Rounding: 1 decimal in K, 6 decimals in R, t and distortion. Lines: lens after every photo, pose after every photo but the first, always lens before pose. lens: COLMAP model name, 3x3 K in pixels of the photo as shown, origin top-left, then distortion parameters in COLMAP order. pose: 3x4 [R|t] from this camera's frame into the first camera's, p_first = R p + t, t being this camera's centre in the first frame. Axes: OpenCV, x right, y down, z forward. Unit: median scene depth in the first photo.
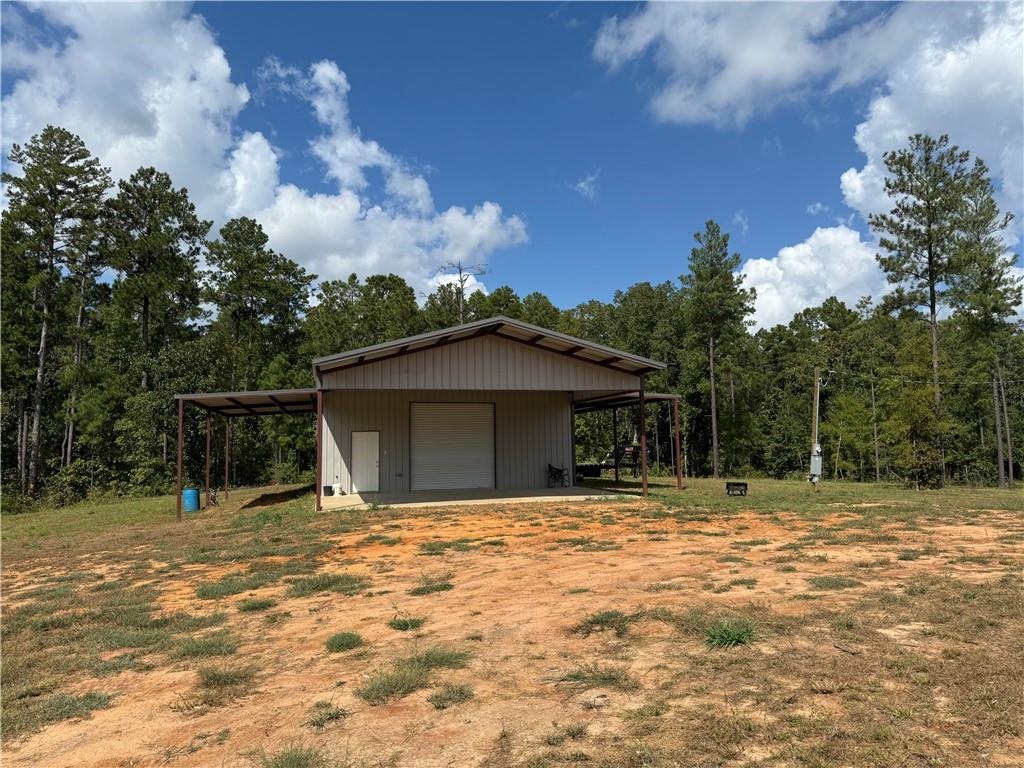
lens RADIAL K [[716.2, 0, 538.4], [0, 716.2, 383.8], [0, 0, 1]] dist [-0.002695, -0.001669]
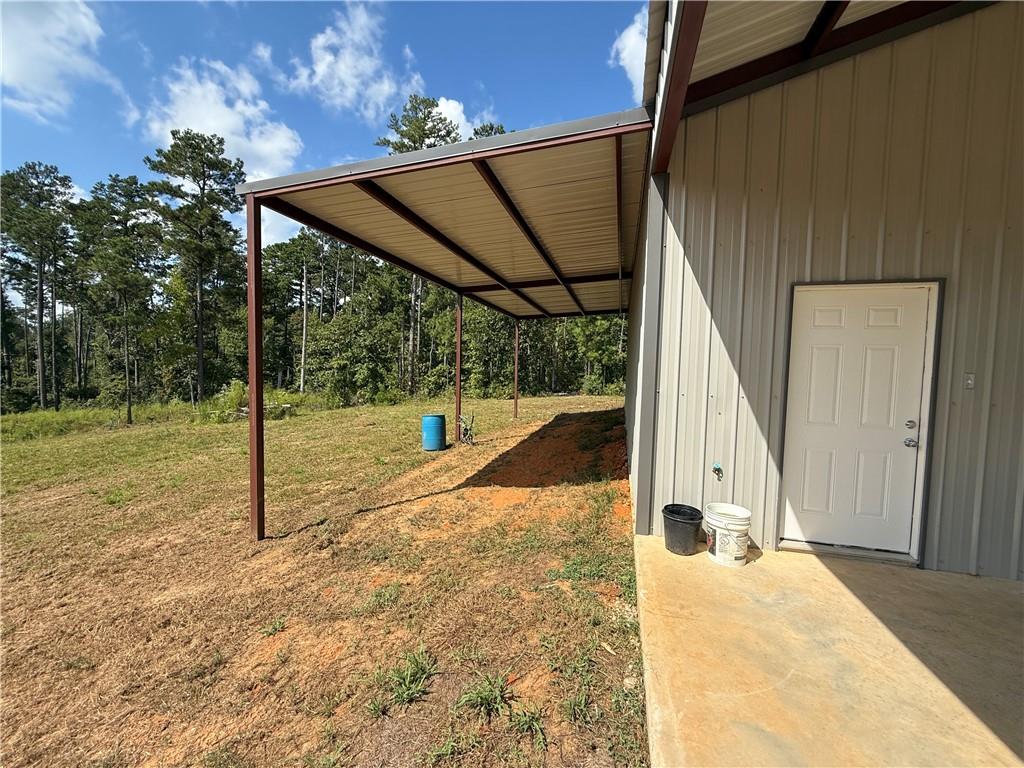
lens RADIAL K [[410.1, 0, 509.0], [0, 410.1, 384.9], [0, 0, 1]] dist [0.000103, 0.000252]
pose [[0.847651, 0.066133, -0.526417, -0.156385], [0.006645, 0.990800, 0.135173, 0.046880], [0.530513, -0.118078, 0.839413, 0.489247]]
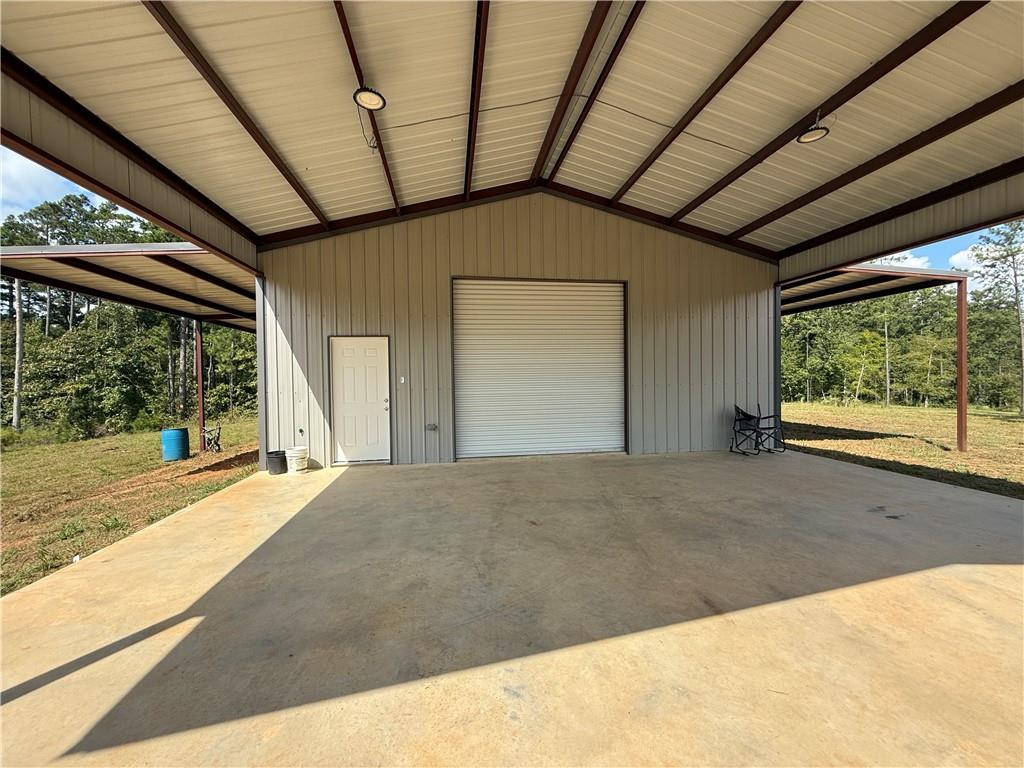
lens RADIAL K [[410.1, 0, 509.0], [0, 410.1, 384.9], [0, 0, 1]] dist [0.000103, 0.000252]
pose [[0.988837, 0.007201, -0.148826, -0.060482], [0.008773, 0.994285, 0.106397, 0.041373], [0.148742, -0.106515, 0.983123, 0.436359]]
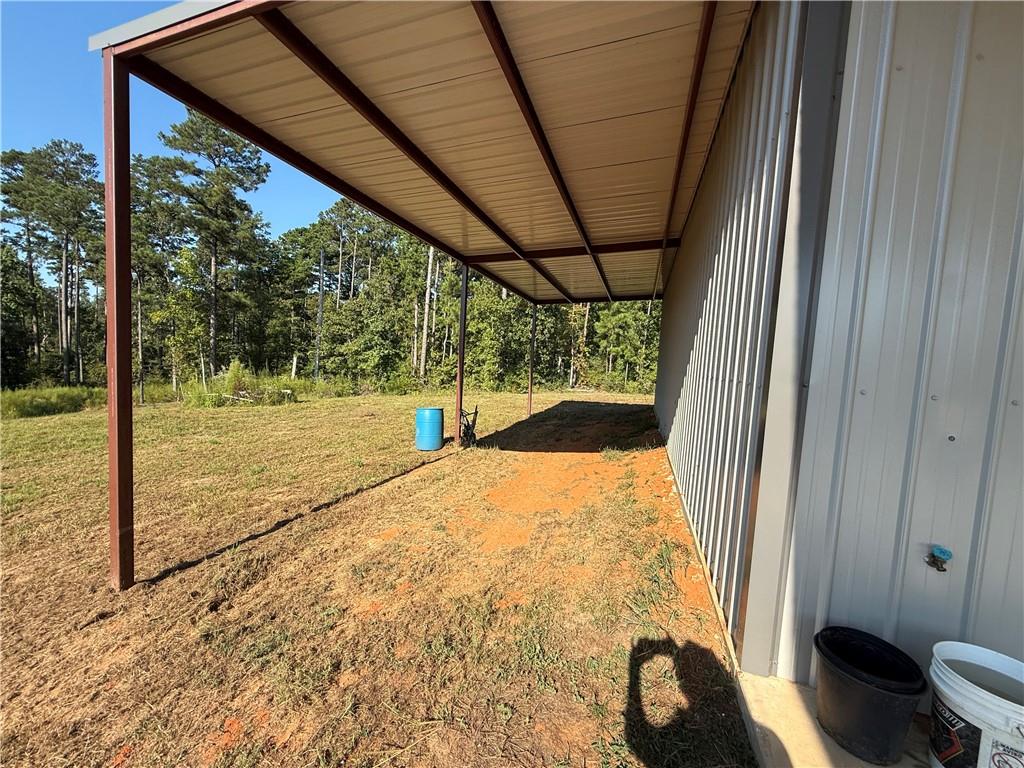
lens RADIAL K [[411.5, 0, 507.9], [0, 411.5, 385.8], [0, 0, 1]] dist [-0.011620, -0.000026]
pose [[0.821029, 0.106532, -0.560859, -0.173267], [-0.023790, 0.987966, 0.152834, 0.053177], [0.570391, -0.112138, 0.813682, 0.520893]]
